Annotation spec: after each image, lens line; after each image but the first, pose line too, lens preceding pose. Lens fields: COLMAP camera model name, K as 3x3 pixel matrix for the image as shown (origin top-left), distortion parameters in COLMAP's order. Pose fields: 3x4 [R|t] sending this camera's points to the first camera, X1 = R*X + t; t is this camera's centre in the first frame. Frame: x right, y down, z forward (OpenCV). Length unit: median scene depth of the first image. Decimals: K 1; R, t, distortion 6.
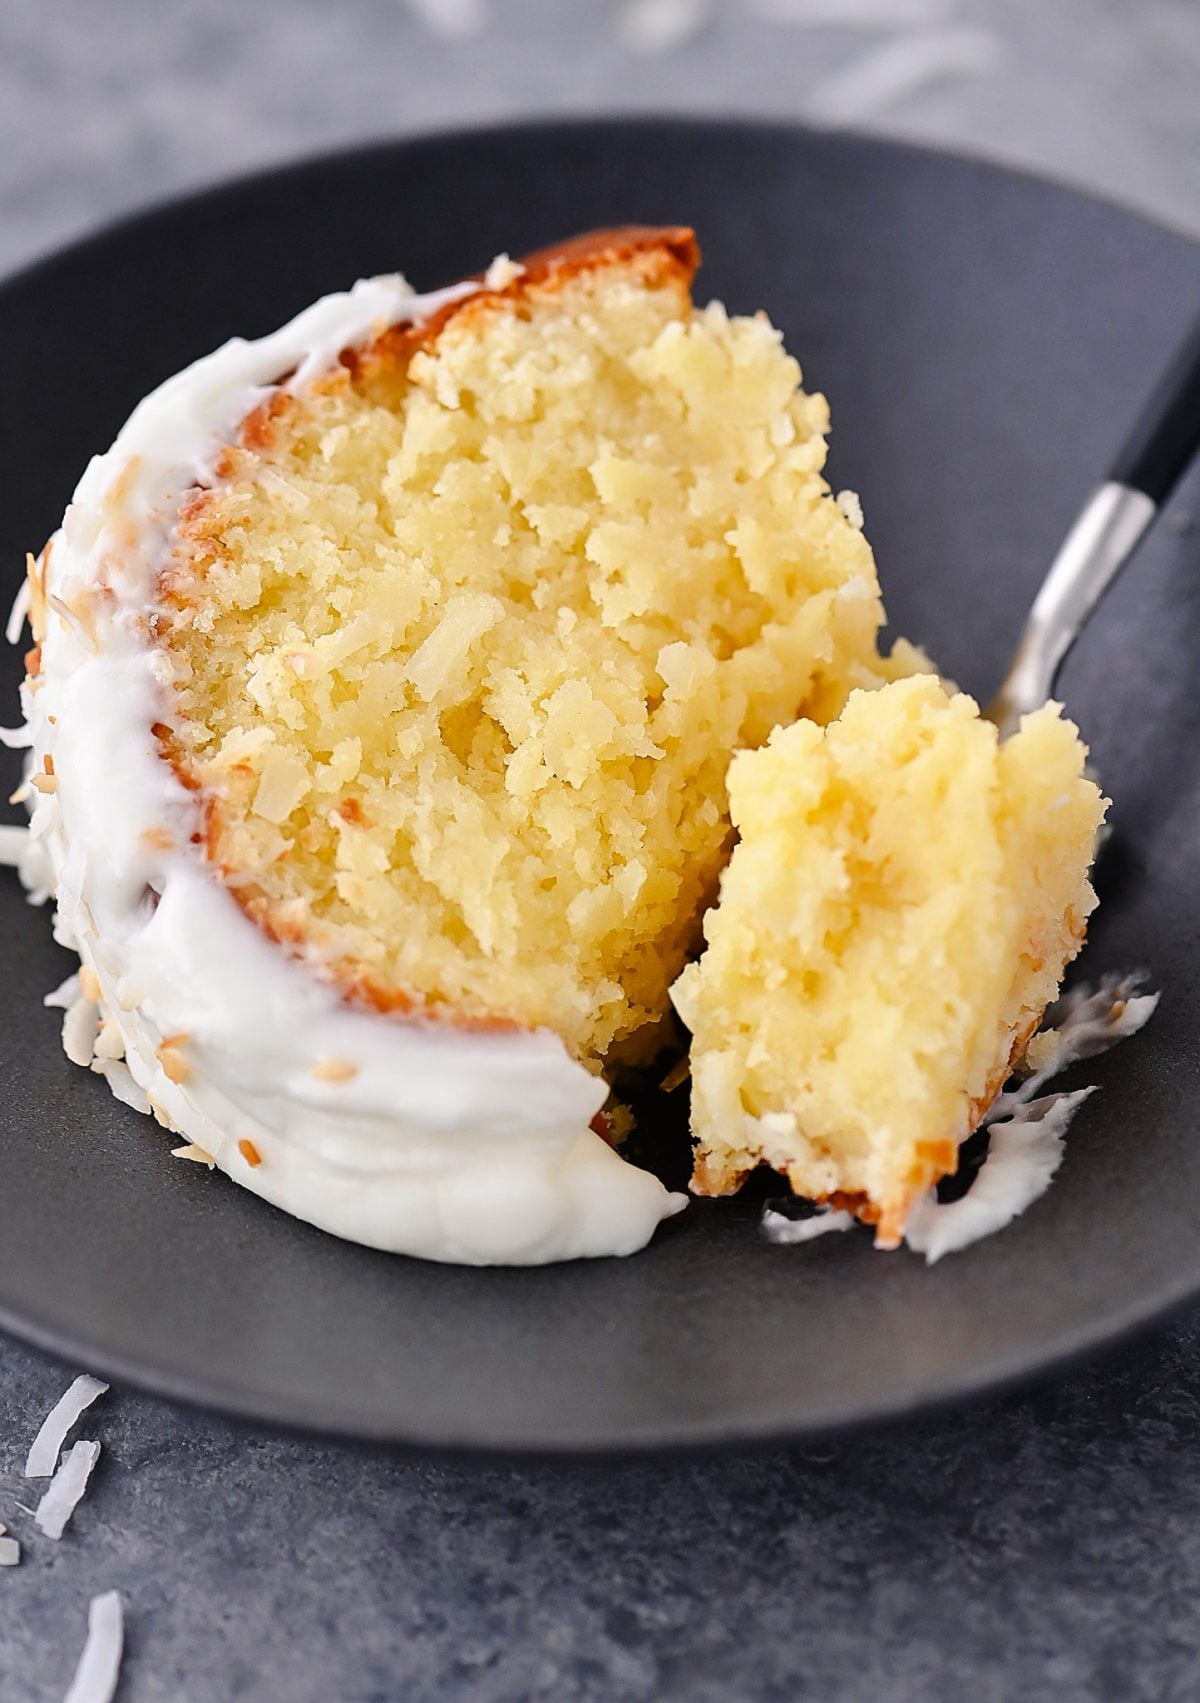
lens RADIAL K [[780.0, 0, 600.0], [0, 780.0, 851.5], [0, 0, 1]] dist [-0.000166, 0.000263]
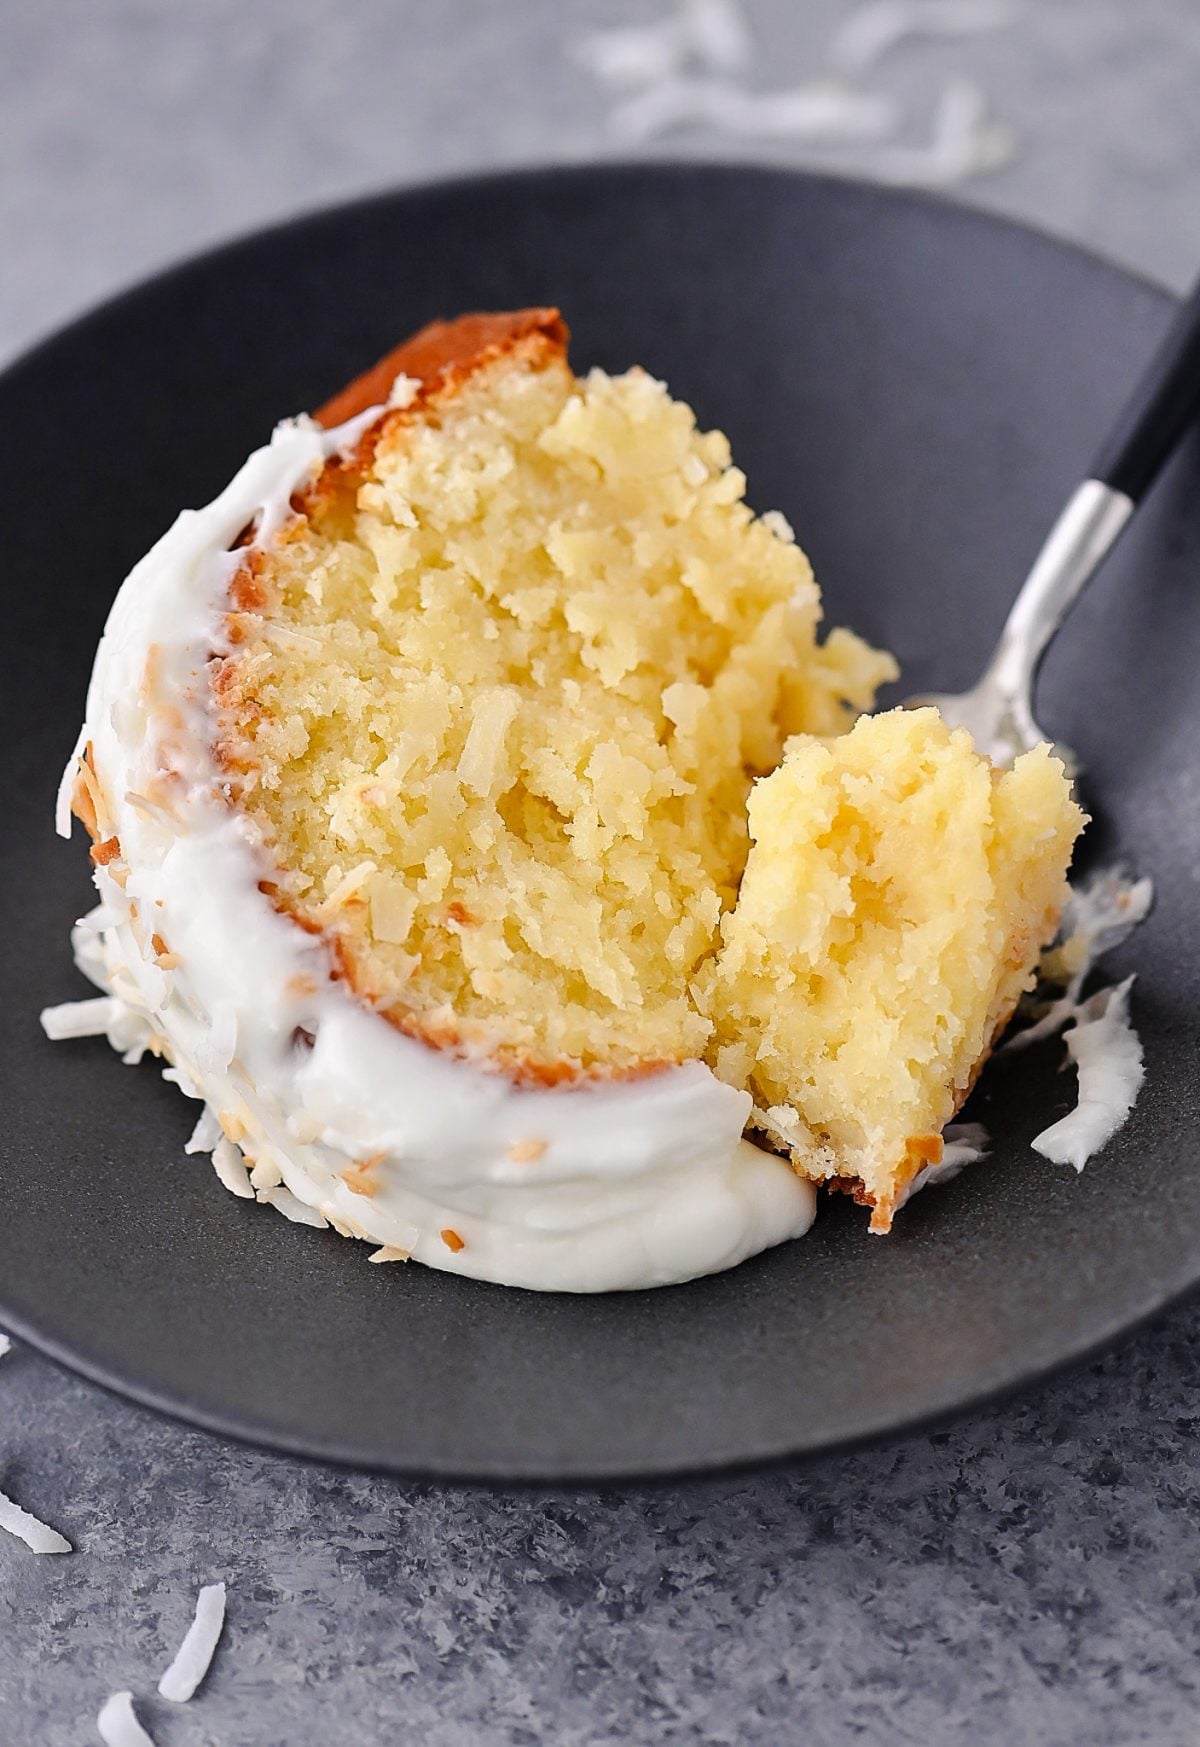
lens RADIAL K [[709.1, 0, 600.0], [0, 709.1, 873.5], [0, 0, 1]] dist [0.010024, -0.000078]
pose [[0.965728, -0.258028, 0.028140, -0.112184], [0.257911, 0.966137, 0.007765, -0.050573], [-0.029191, -0.000241, 0.999574, -0.002675]]
